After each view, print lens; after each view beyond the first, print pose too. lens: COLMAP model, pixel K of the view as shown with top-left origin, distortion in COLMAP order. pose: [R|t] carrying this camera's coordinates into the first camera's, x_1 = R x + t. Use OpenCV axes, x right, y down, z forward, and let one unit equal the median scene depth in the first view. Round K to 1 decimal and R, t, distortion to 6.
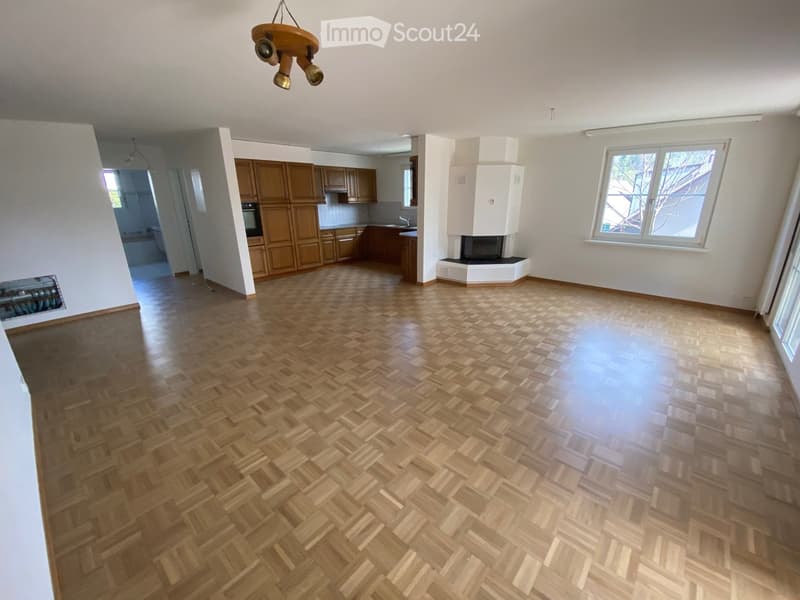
lens RADIAL K [[332.0, 0, 400.0], [0, 332.0, 300.0], [0, 0, 1]] dist [-0.000547, -0.000417]
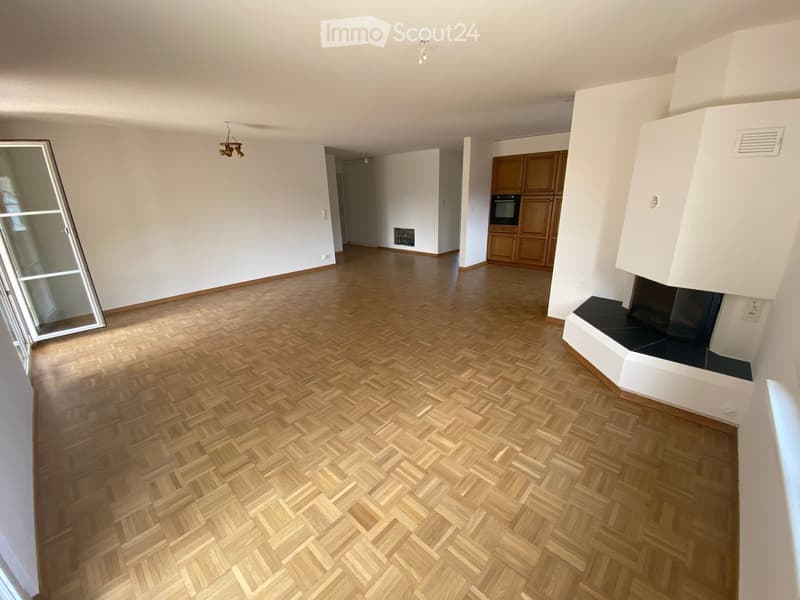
lens RADIAL K [[332.0, 0, 400.0], [0, 332.0, 300.0], [0, 0, 1]] dist [-0.000547, -0.000417]
pose [[-0.043898, 0.319635, -0.946523, 0.630479], [-0.285047, 0.904046, 0.318510, -0.187258], [0.957508, 0.283785, 0.051425, 0.584374]]
